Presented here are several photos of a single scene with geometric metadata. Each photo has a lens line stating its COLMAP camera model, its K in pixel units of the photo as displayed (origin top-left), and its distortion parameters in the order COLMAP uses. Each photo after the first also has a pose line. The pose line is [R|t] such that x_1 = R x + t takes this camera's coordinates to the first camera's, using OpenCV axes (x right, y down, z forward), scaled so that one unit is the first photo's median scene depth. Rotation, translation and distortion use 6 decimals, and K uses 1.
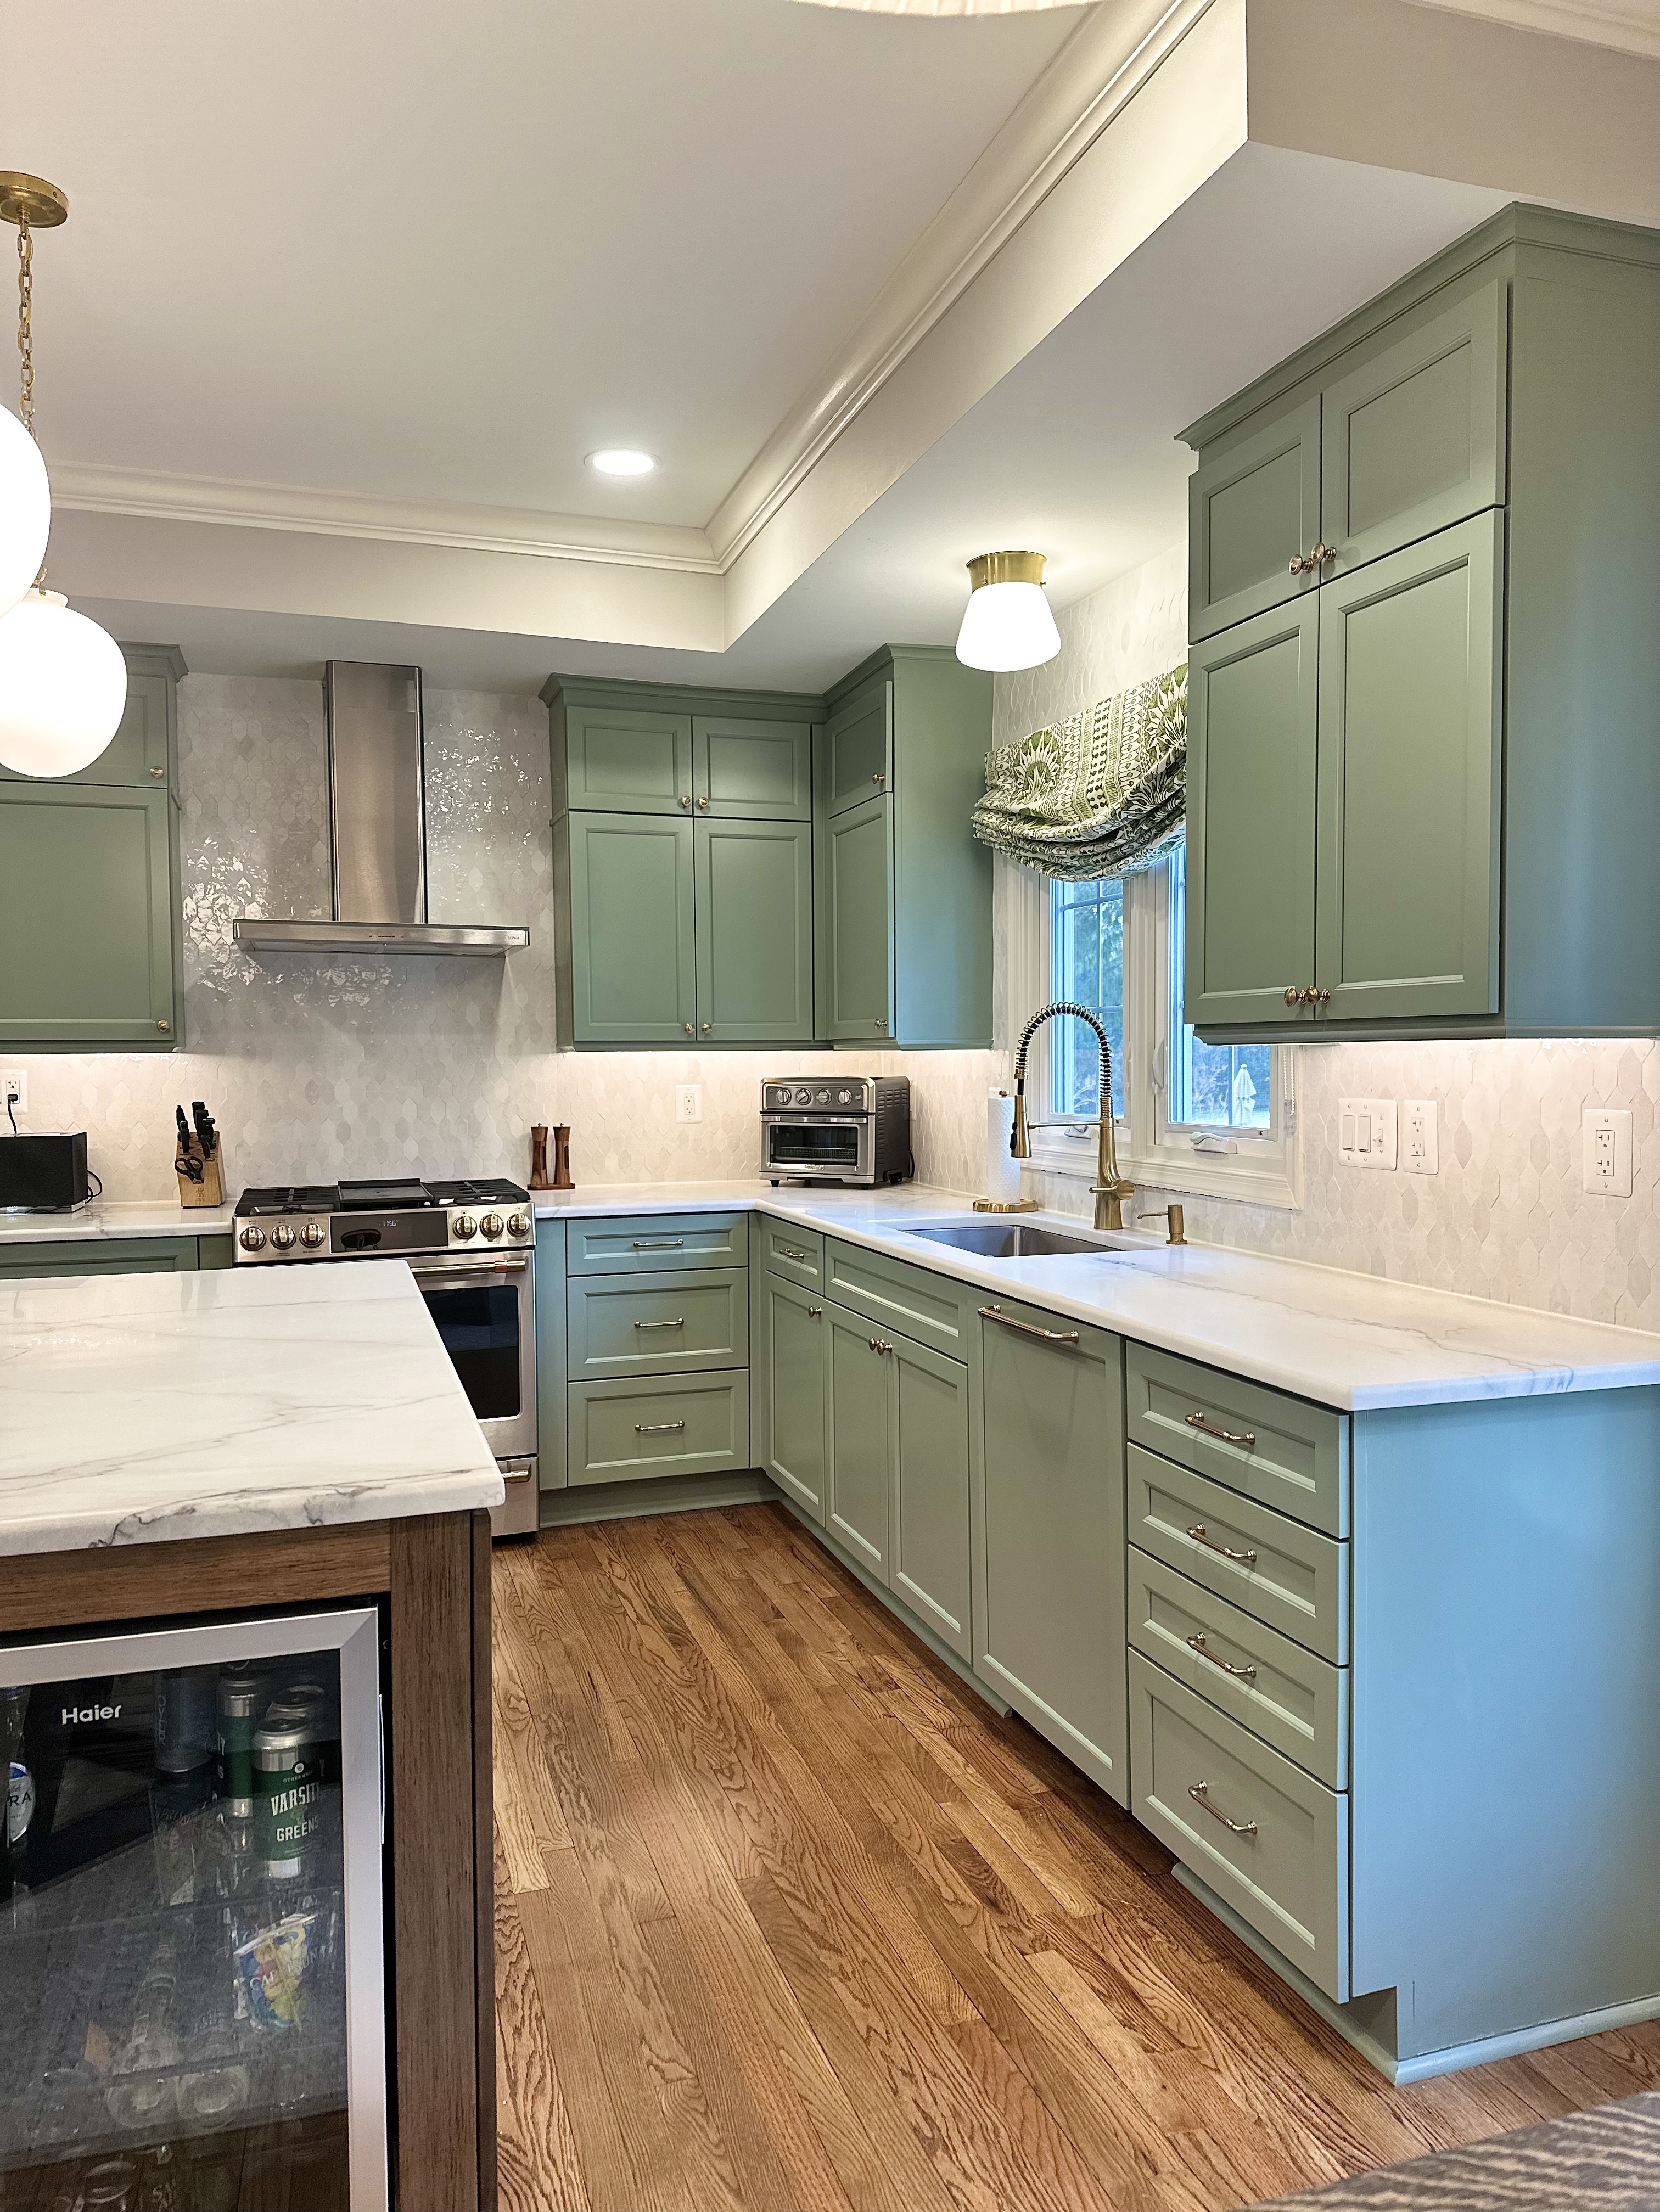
lens RADIAL K [[1552.9, 0, 830.5], [0, 1552.9, 1104.7], [0, 0, 1]] dist [0.009479, 0.001741]
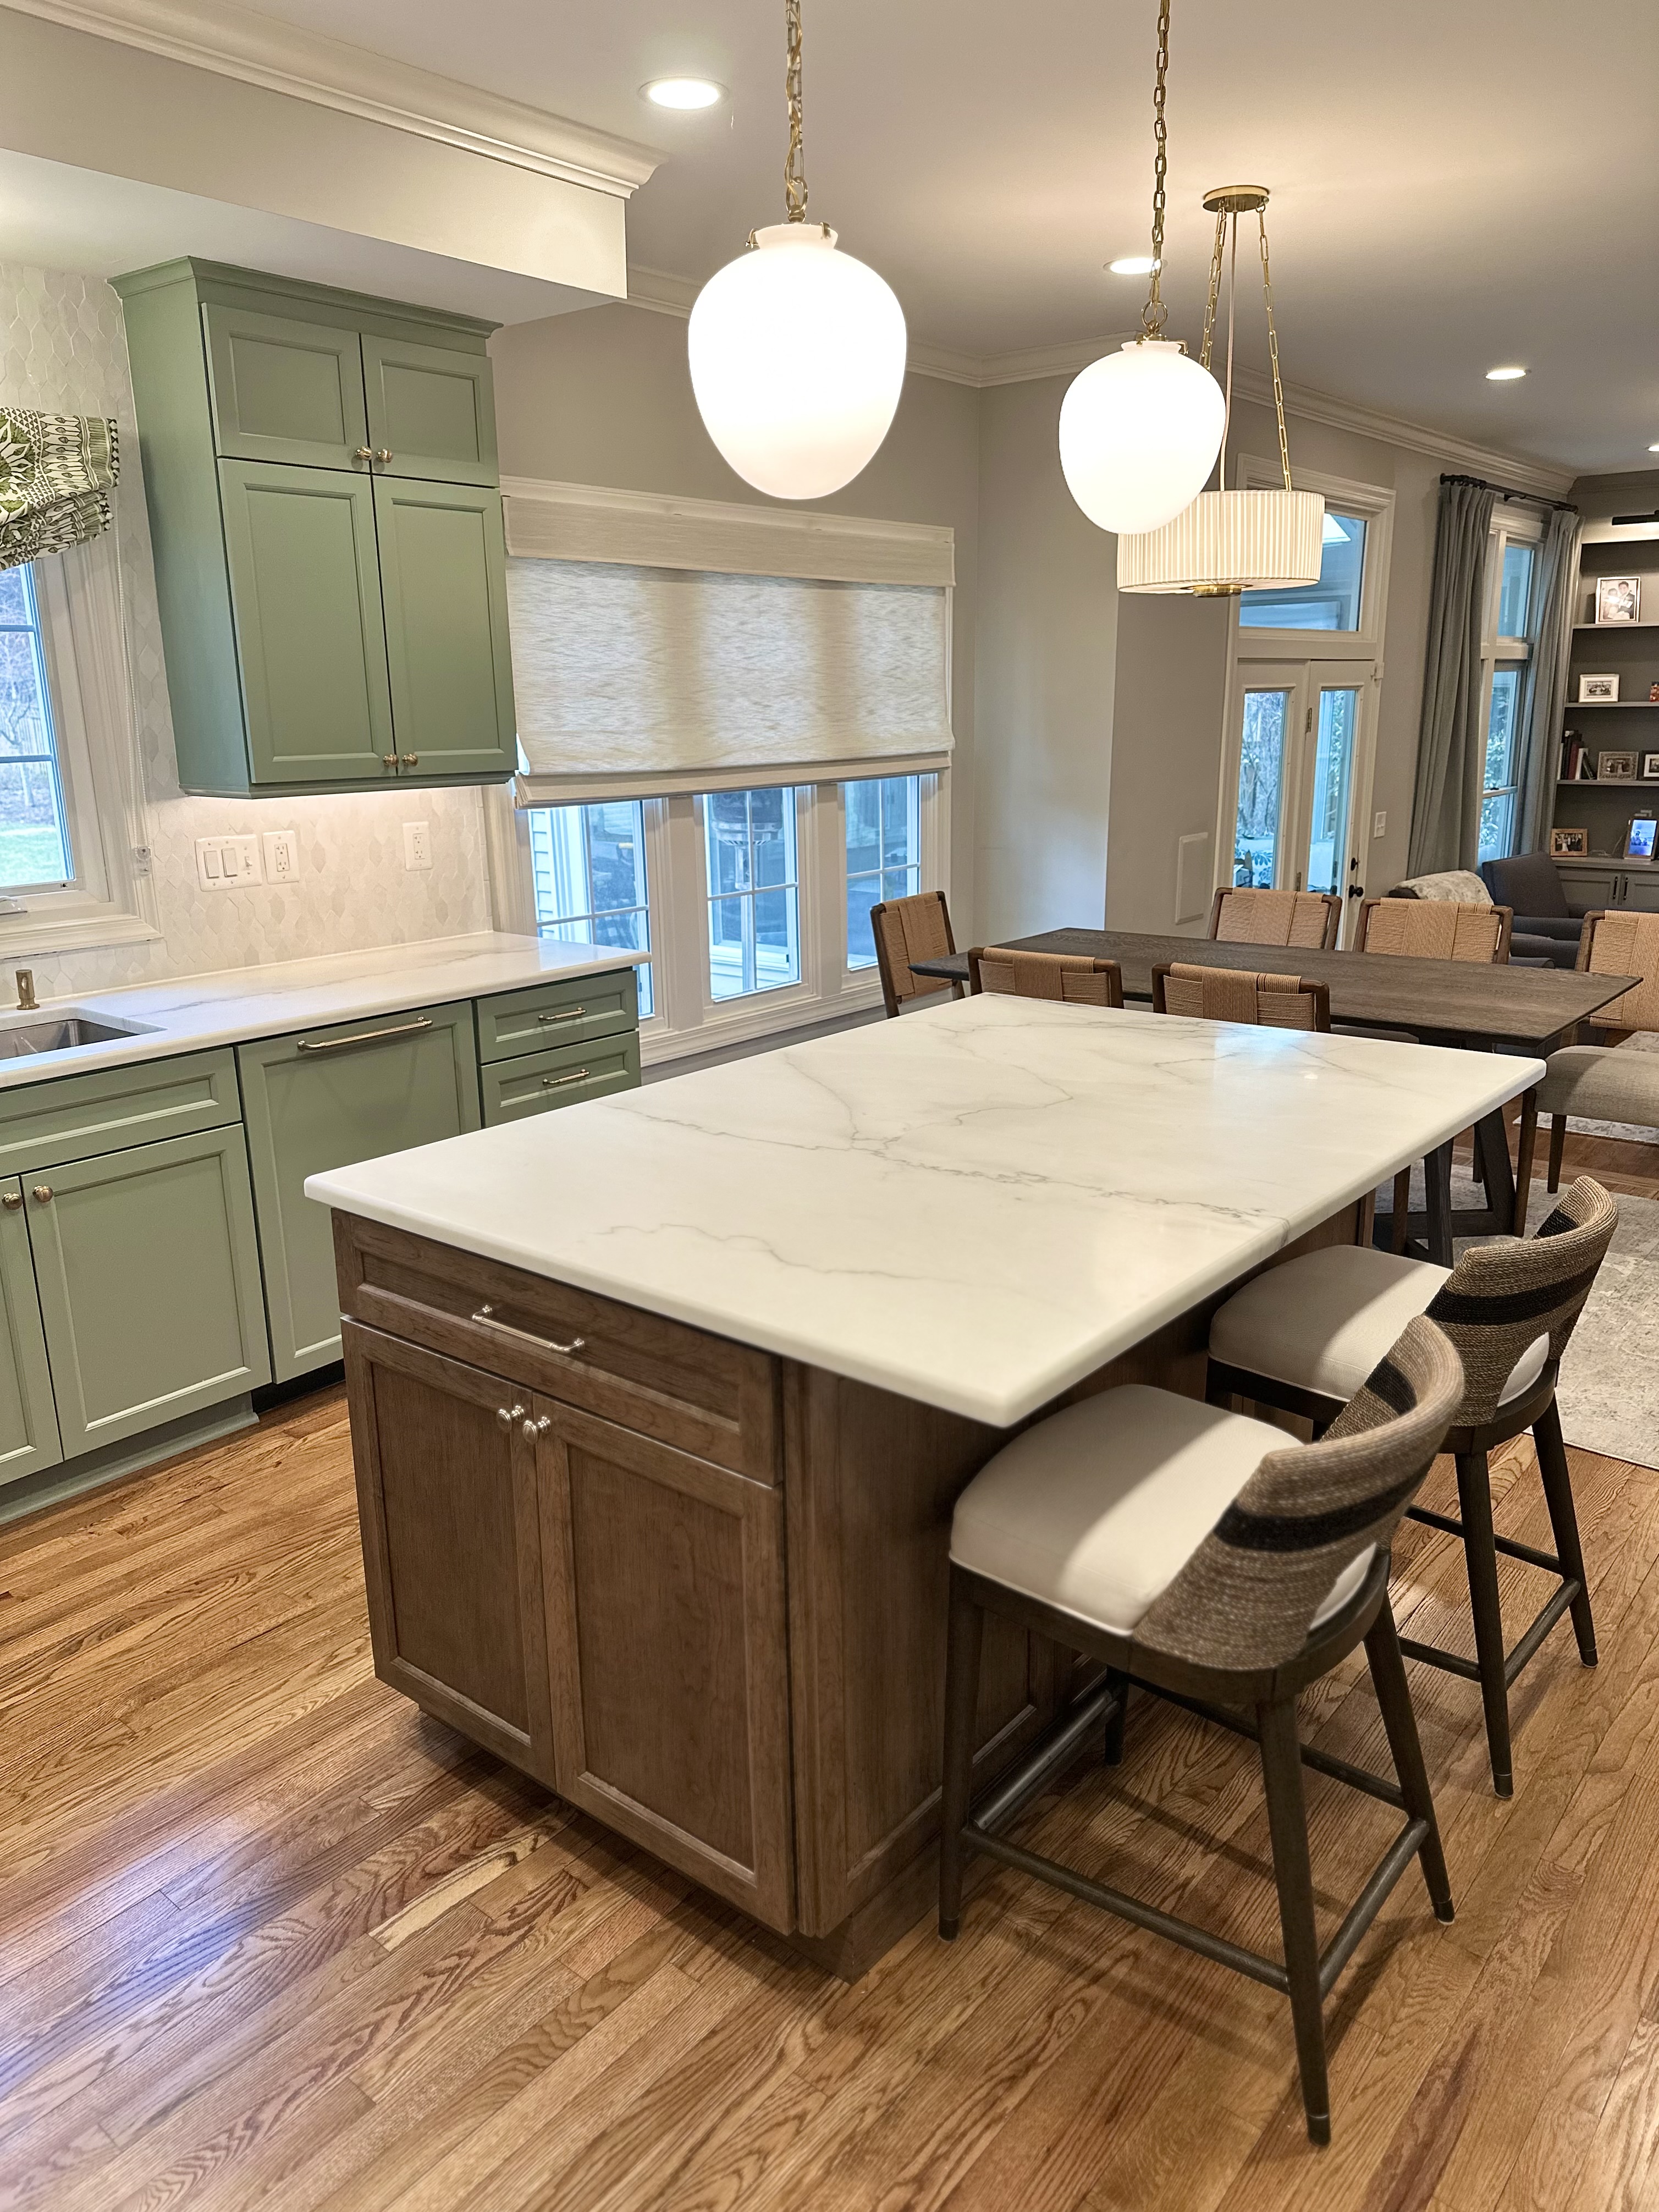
lens RADIAL K [[1552.6, 0, 829.1], [0, 1552.6, 1110.6], [0, 0, 1]] dist [0.009479, 0.001741]
pose [[-0.540106, -0.204253, 0.816435, -1.160360], [0.043675, 0.961992, 0.269561, -0.124709], [-0.840463, 0.181249, -0.510658, 1.407293]]
